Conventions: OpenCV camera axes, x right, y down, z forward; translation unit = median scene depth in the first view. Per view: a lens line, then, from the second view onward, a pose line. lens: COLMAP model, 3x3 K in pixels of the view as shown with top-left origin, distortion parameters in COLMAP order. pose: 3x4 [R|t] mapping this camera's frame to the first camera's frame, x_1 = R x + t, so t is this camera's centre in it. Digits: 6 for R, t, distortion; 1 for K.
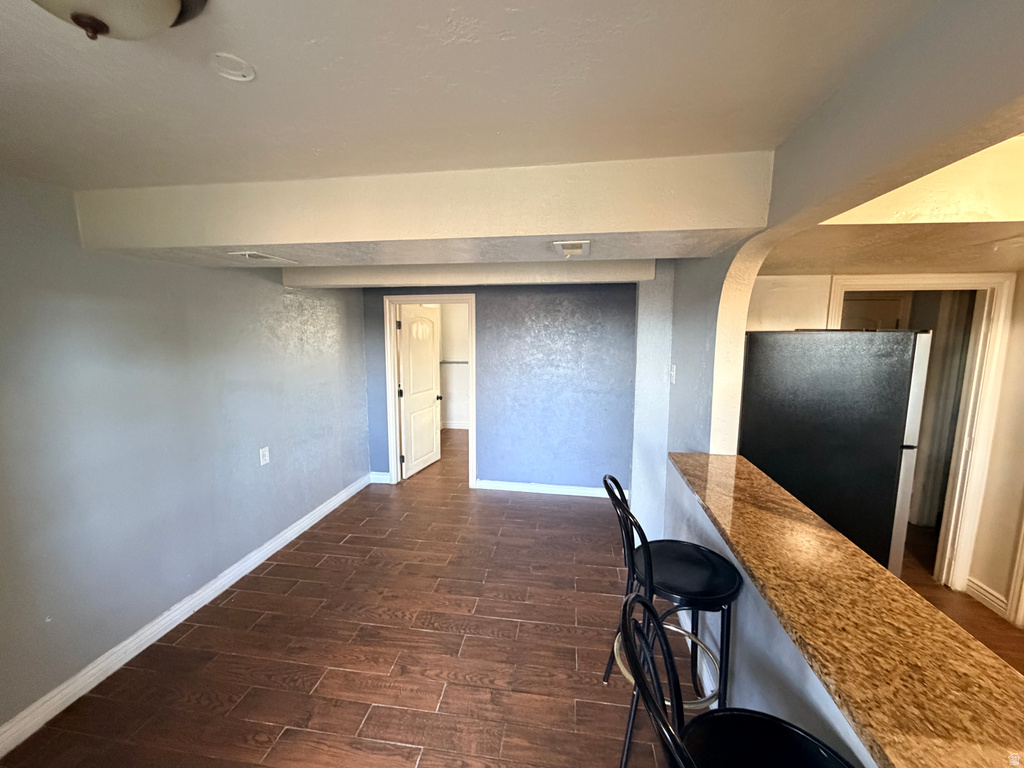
lens RADIAL K [[408.1, 0, 510.4], [0, 408.1, 381.1], [0, 0, 1]] dist [0.001235, 0.000367]
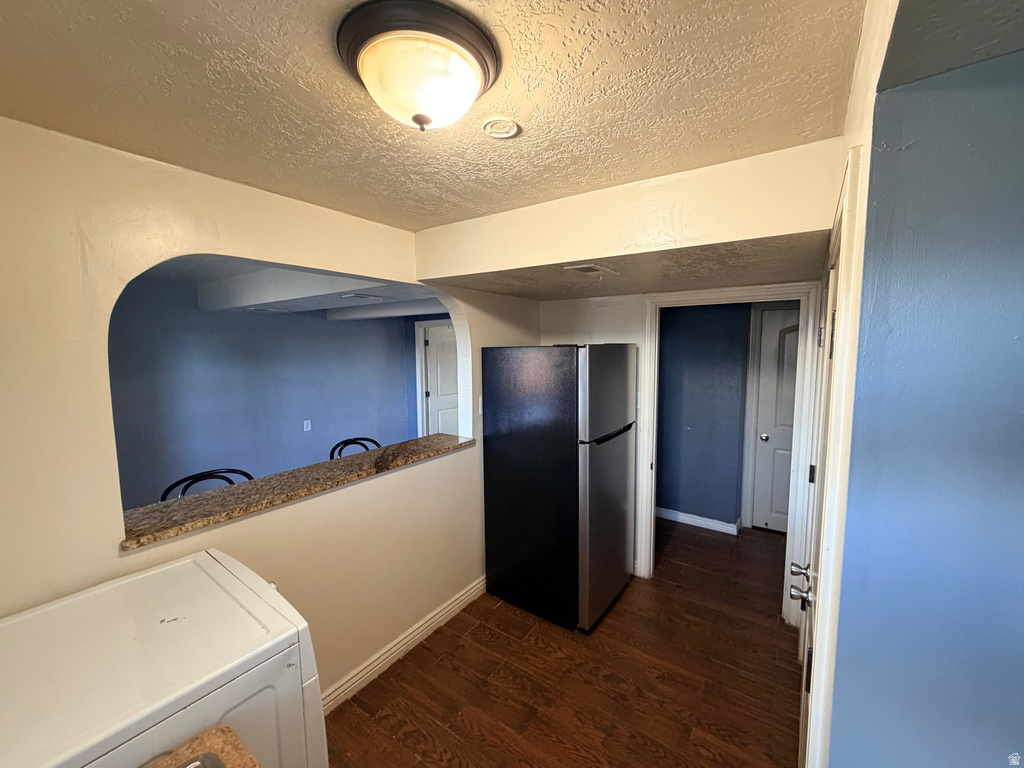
lens RADIAL K [[408.1, 0, 510.5], [0, 408.1, 385.7], [0, 0, 1]] dist [0.001235, 0.000367]
pose [[0.897898, 0.030064, -0.439176, 0.901852], [-0.039189, 0.999163, -0.011723, 0.012395], [0.438456, 0.027737, 0.898325, -0.121451]]
